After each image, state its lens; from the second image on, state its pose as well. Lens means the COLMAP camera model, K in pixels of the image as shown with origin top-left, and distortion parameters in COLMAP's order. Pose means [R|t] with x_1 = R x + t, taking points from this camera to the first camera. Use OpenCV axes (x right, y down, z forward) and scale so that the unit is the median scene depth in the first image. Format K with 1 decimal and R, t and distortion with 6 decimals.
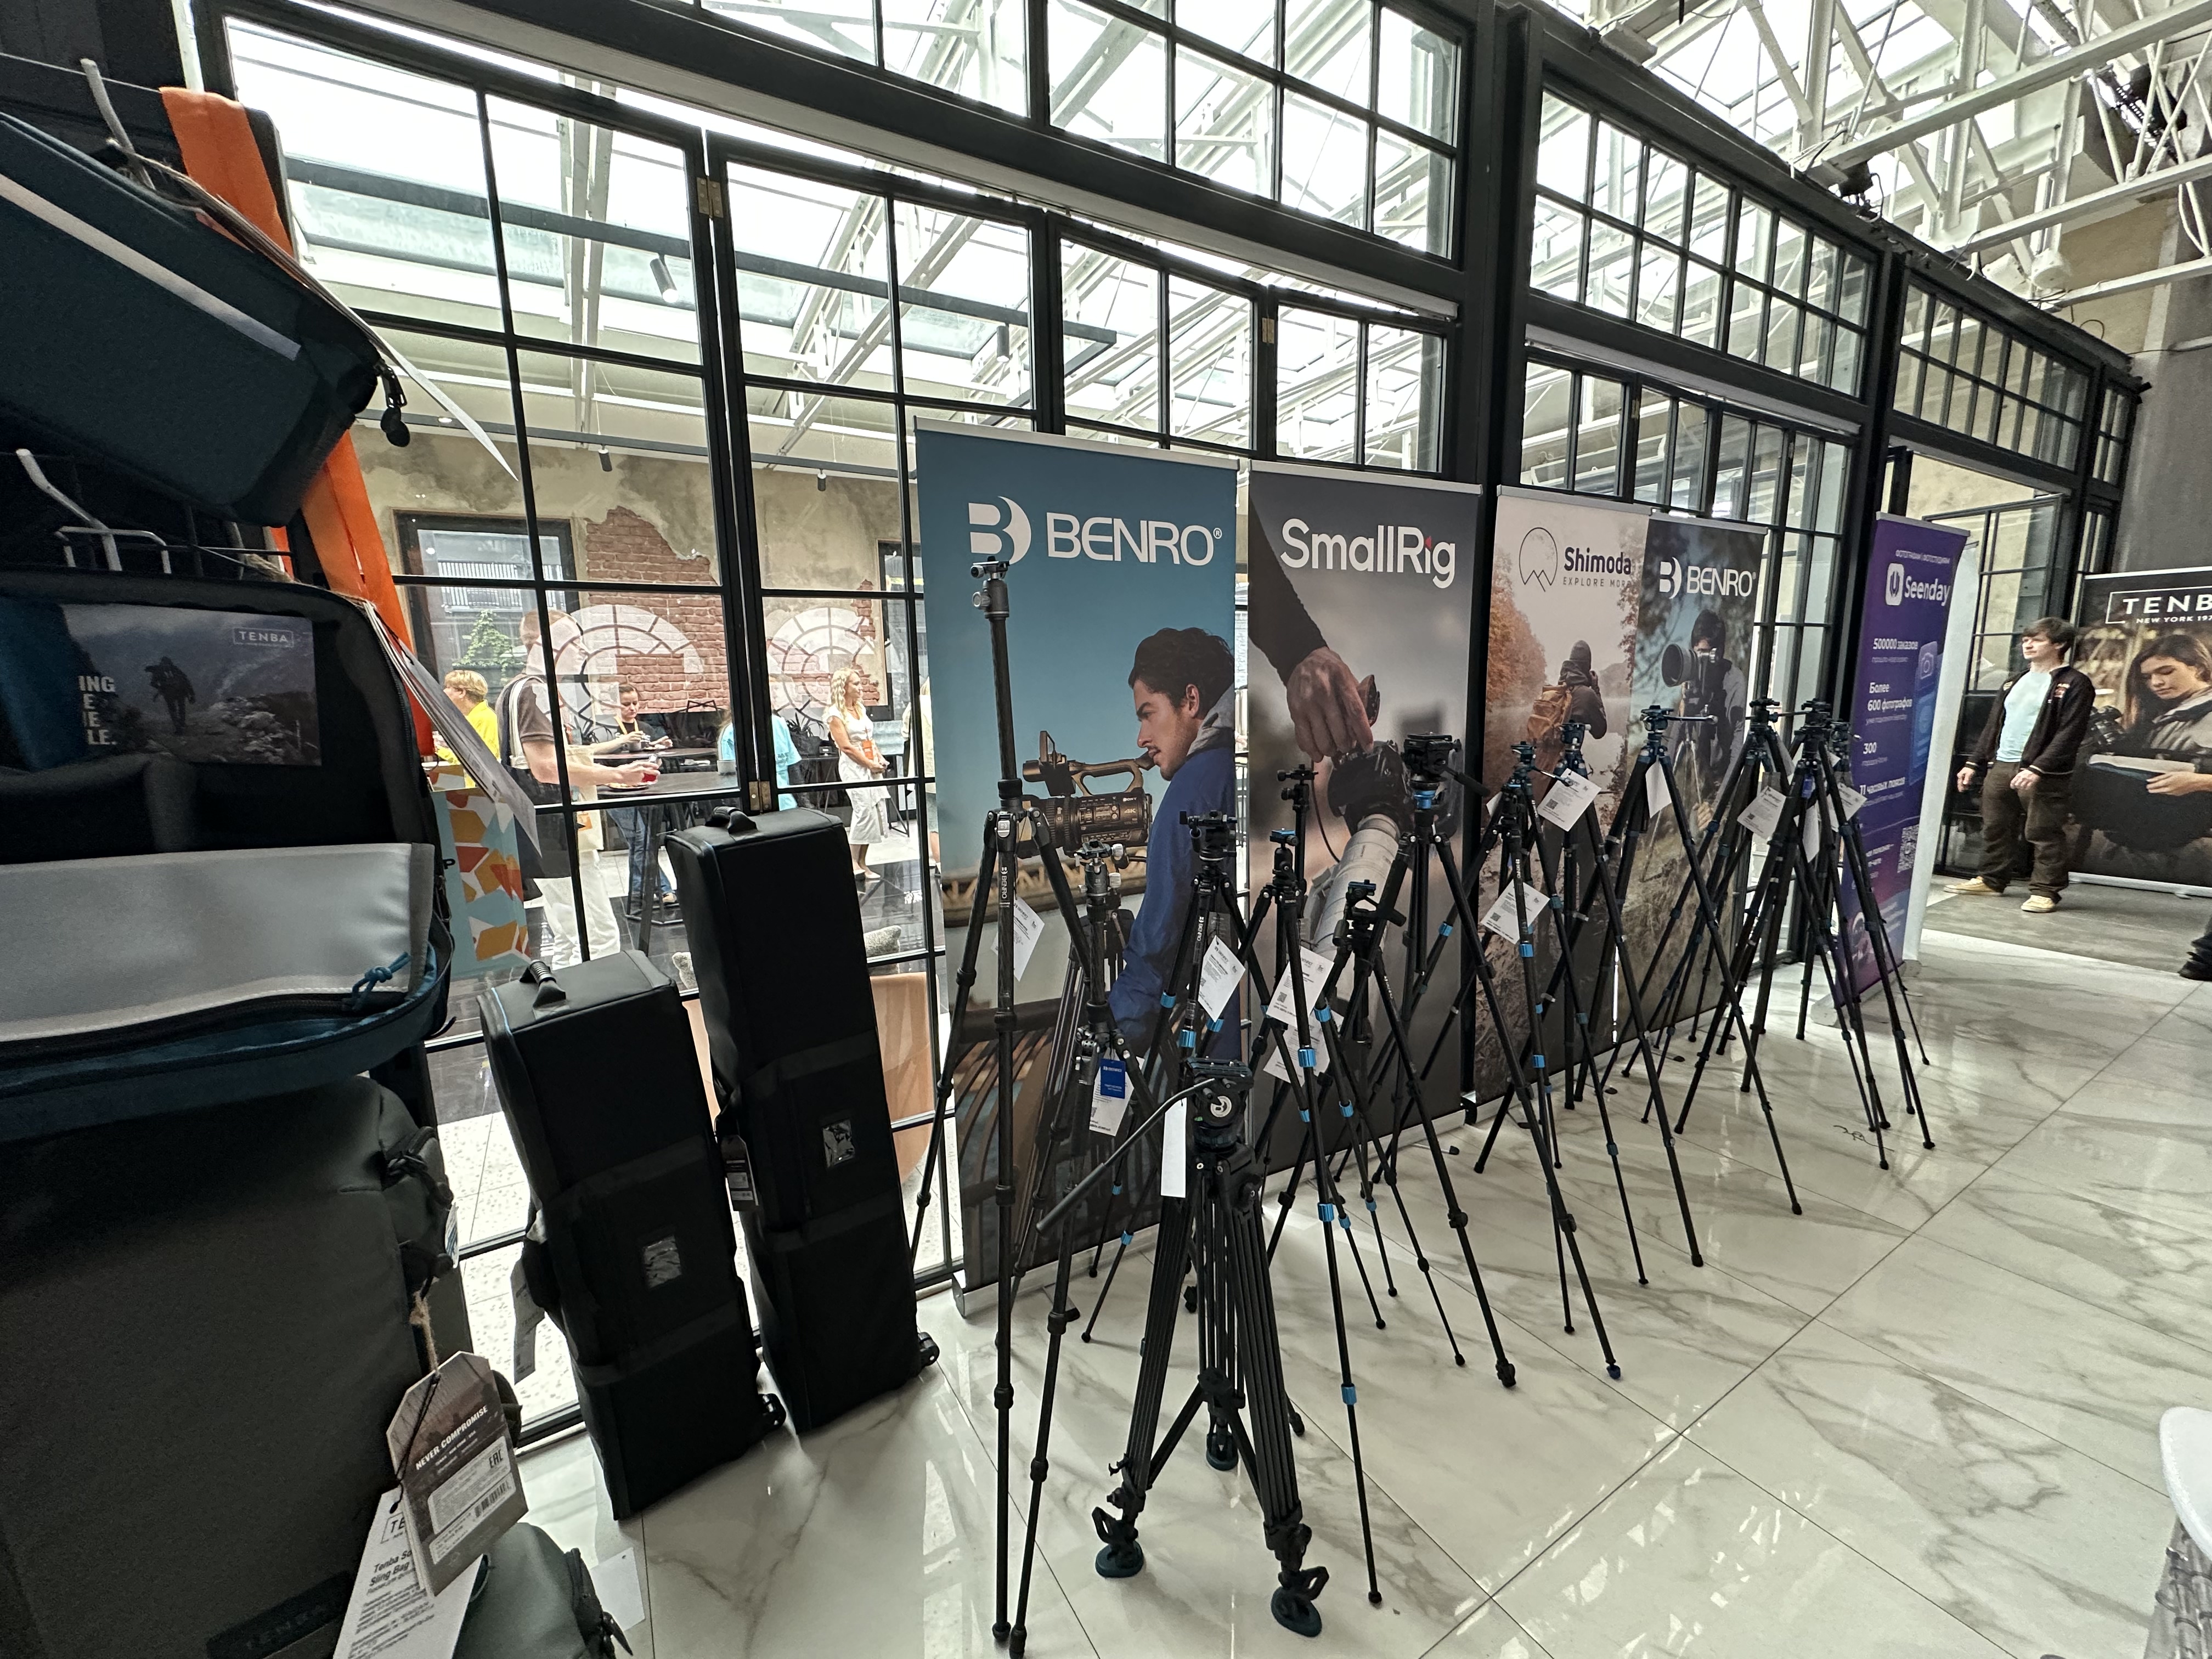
lens RADIAL K [[879.0, 0, 1106.0], [0, 879.0, 829.5], [0, 0, 1]] dist [0.003097, -0.000008]
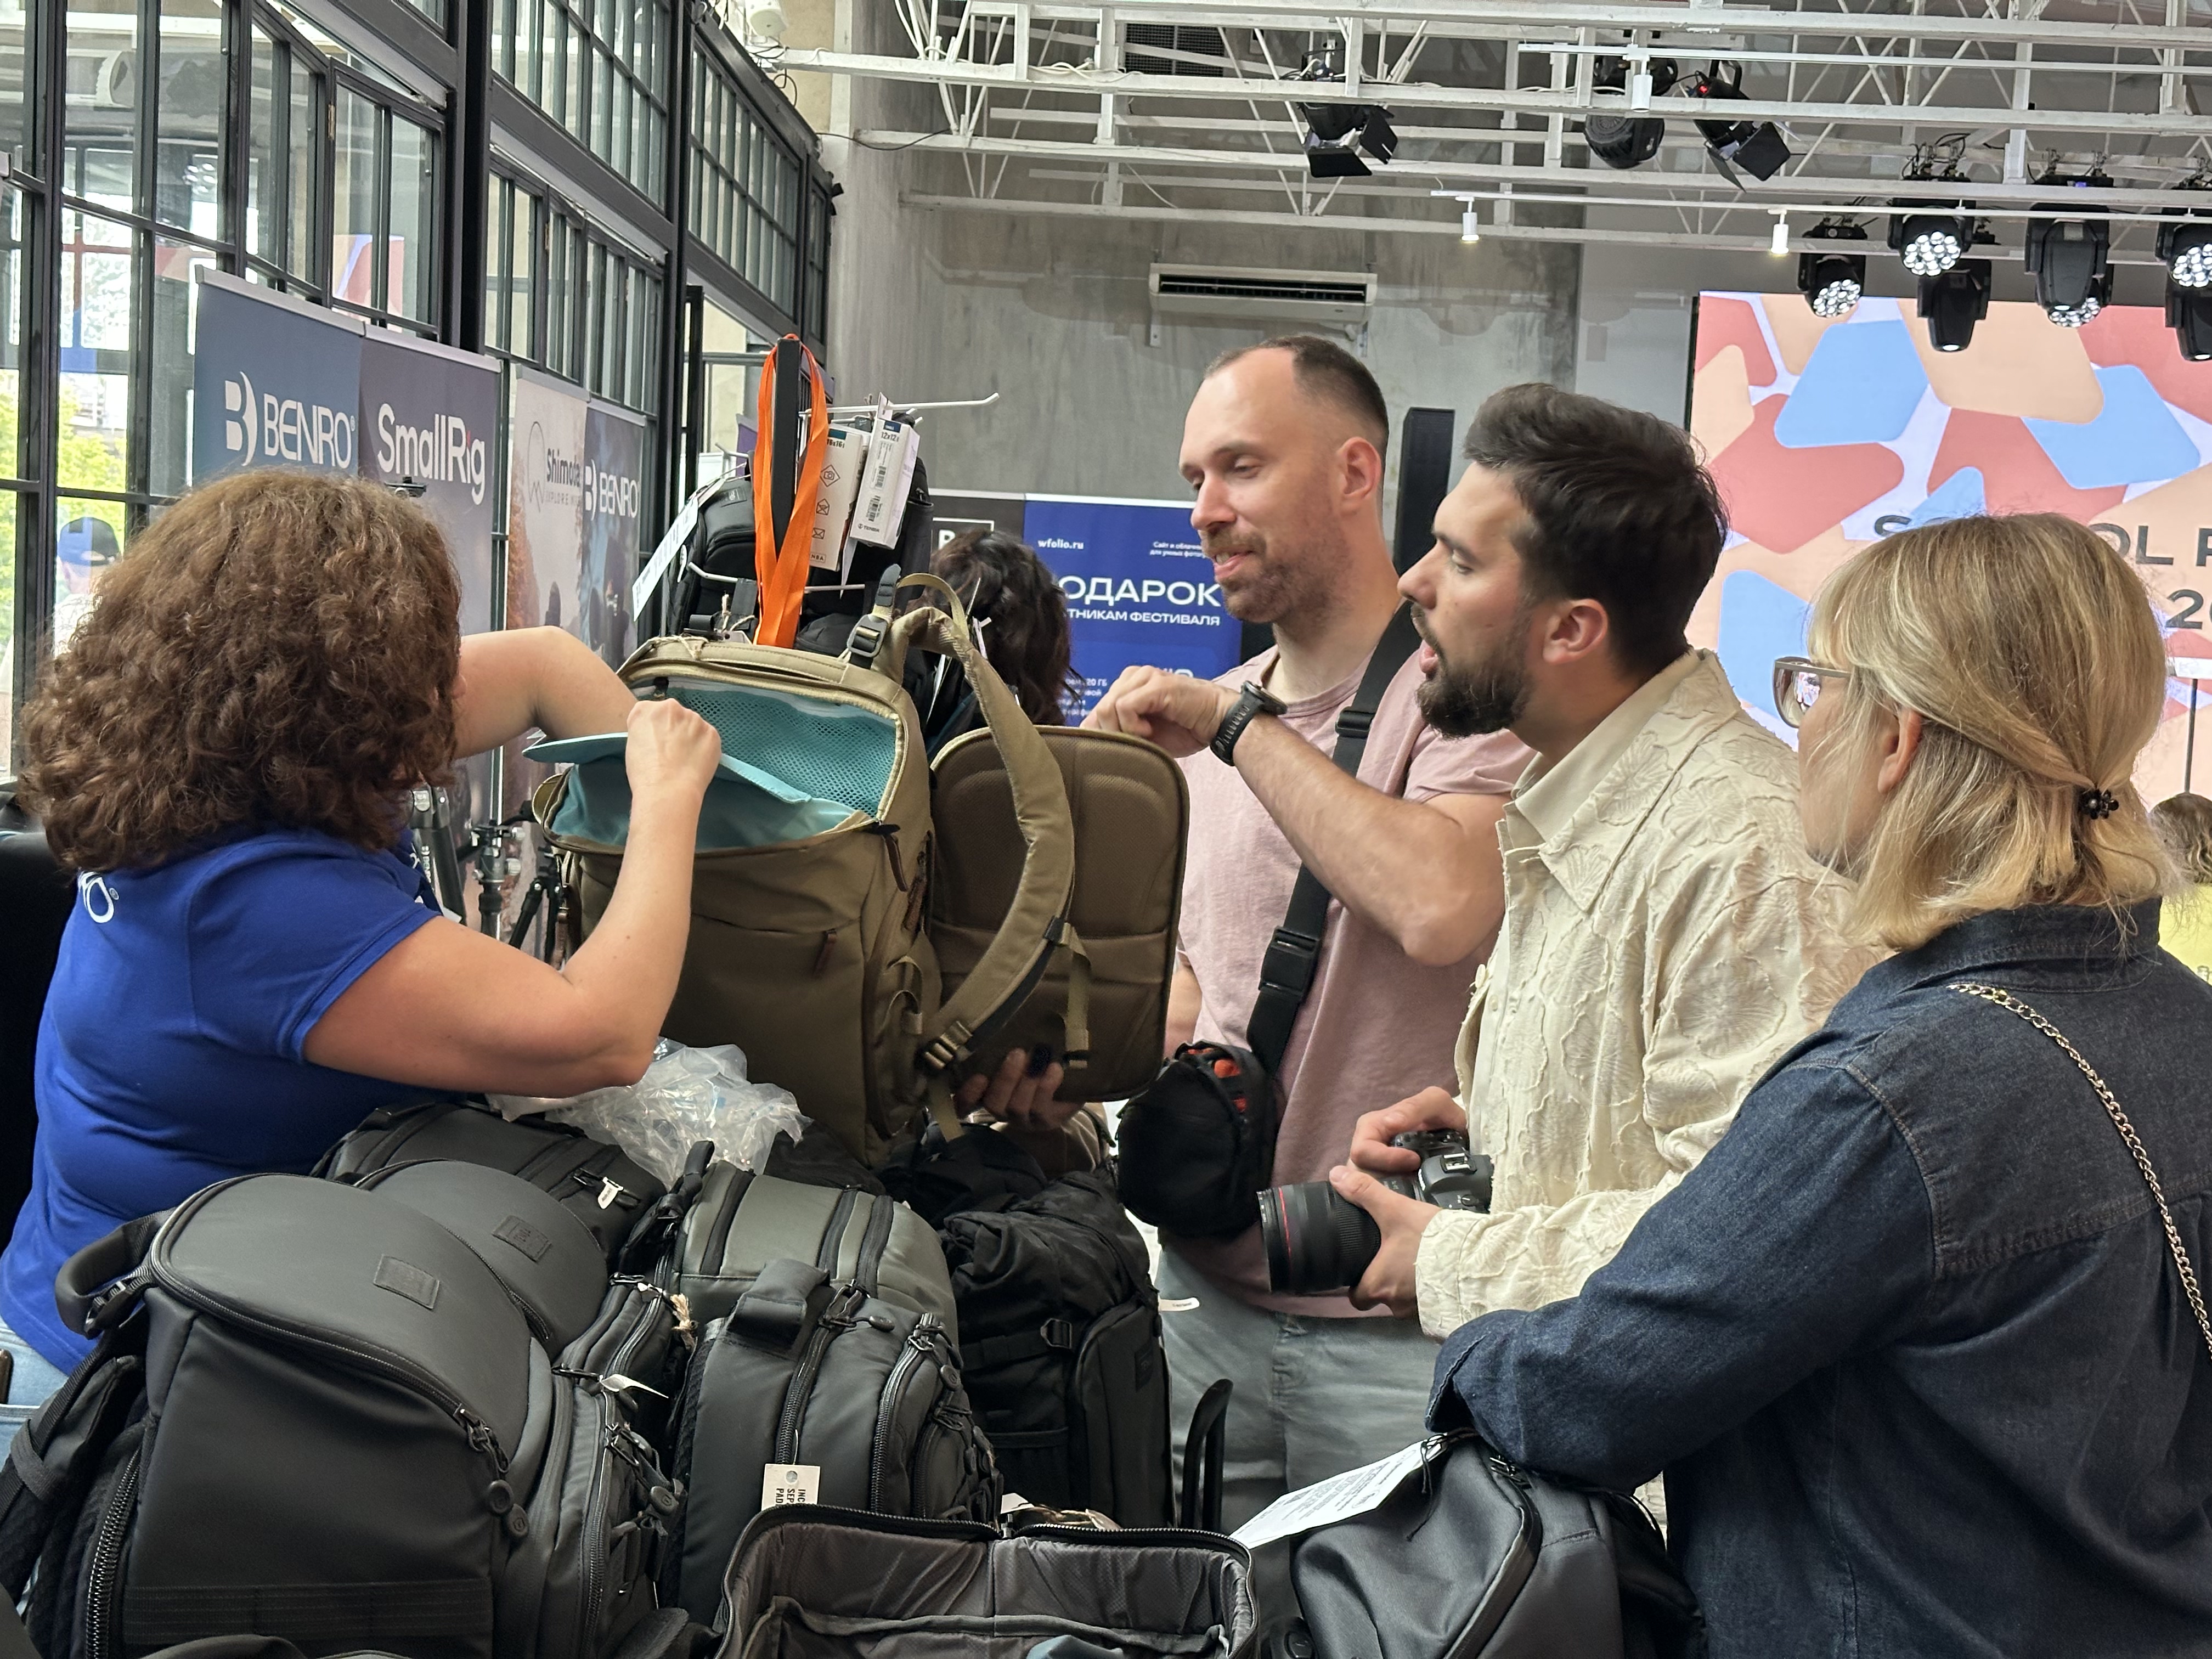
lens RADIAL K [[3085.5, 0, 1074.2], [0, 3085.5, 826.1], [0, 0, 1]] dist [0.158360, -0.036539]
pose [[0.534630, -0.014019, 0.844970, -1.284274], [0.079666, 0.996246, -0.033877, 0.088992], [-0.841323, 0.085428, 0.533739, -0.608275]]
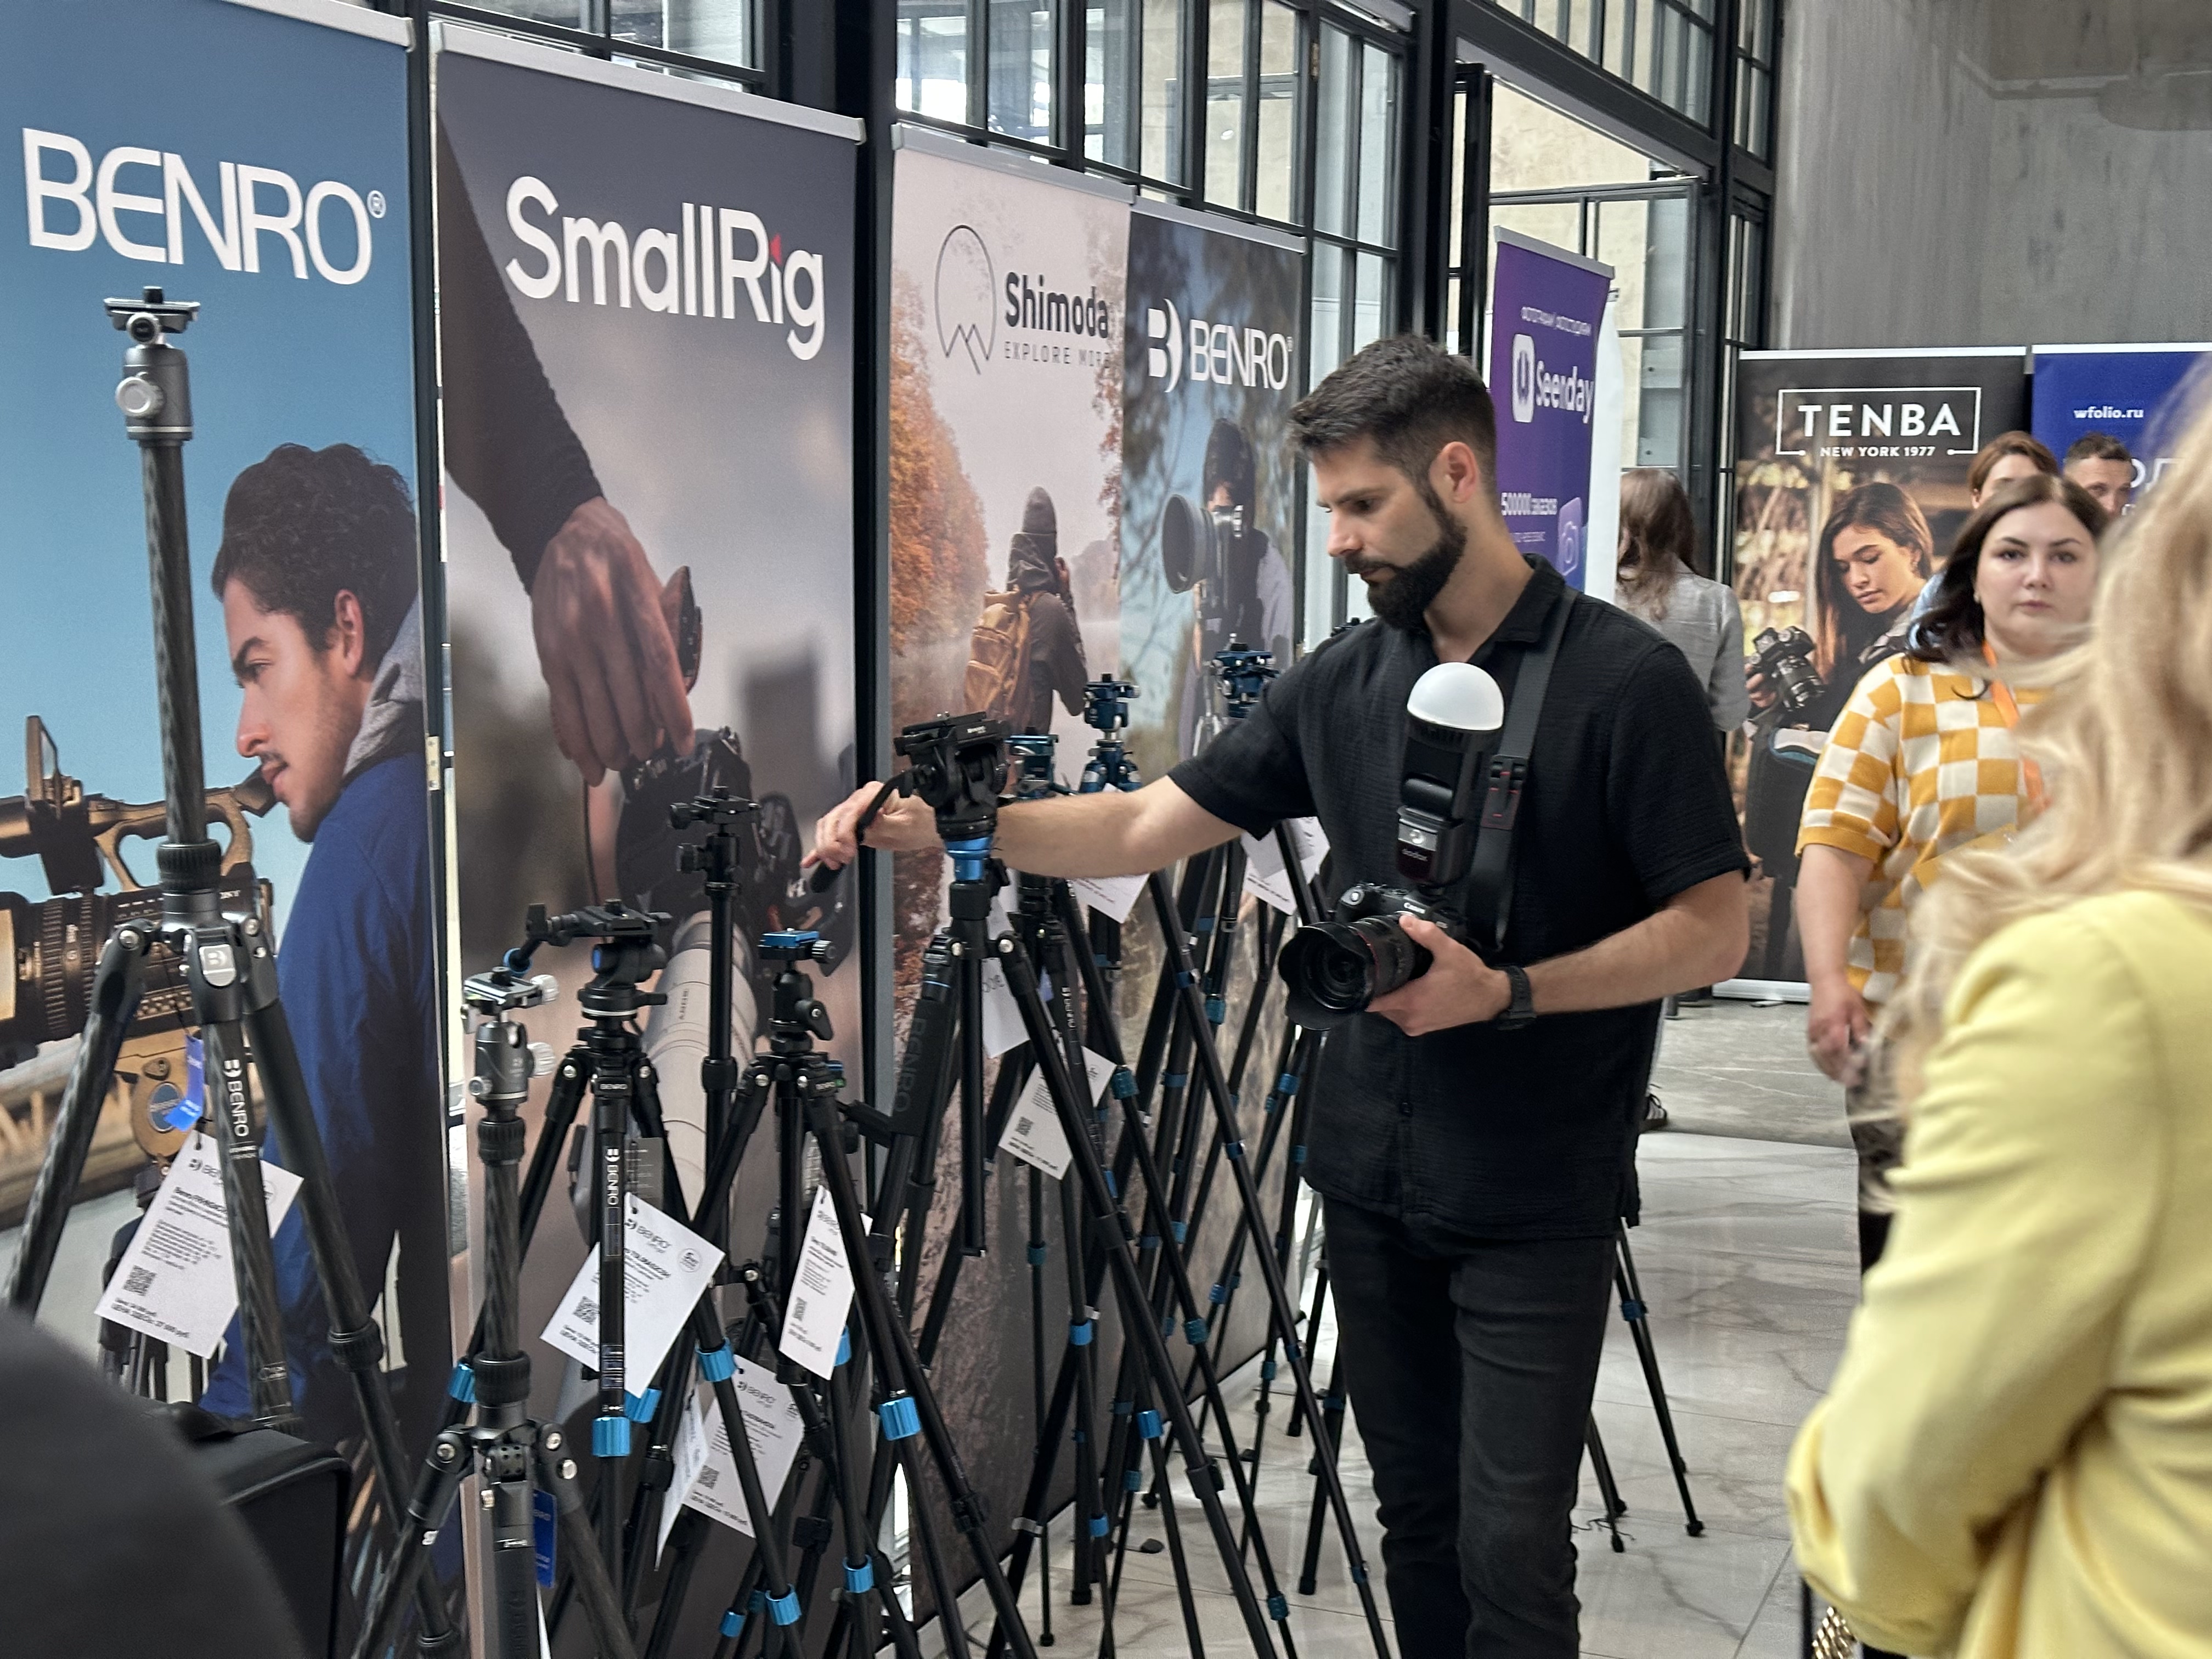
lens RADIAL K [[3050.8, 0, 1103.8], [0, 3050.8, 885.7], [0, 0, 1]] dist [0.197377, -0.404143]
pose [[0.798378, -0.048863, 0.600171, -0.334889], [0.077491, 0.996752, -0.021932, 0.013981], [-0.597149, 0.064018, 0.799571, -0.198235]]
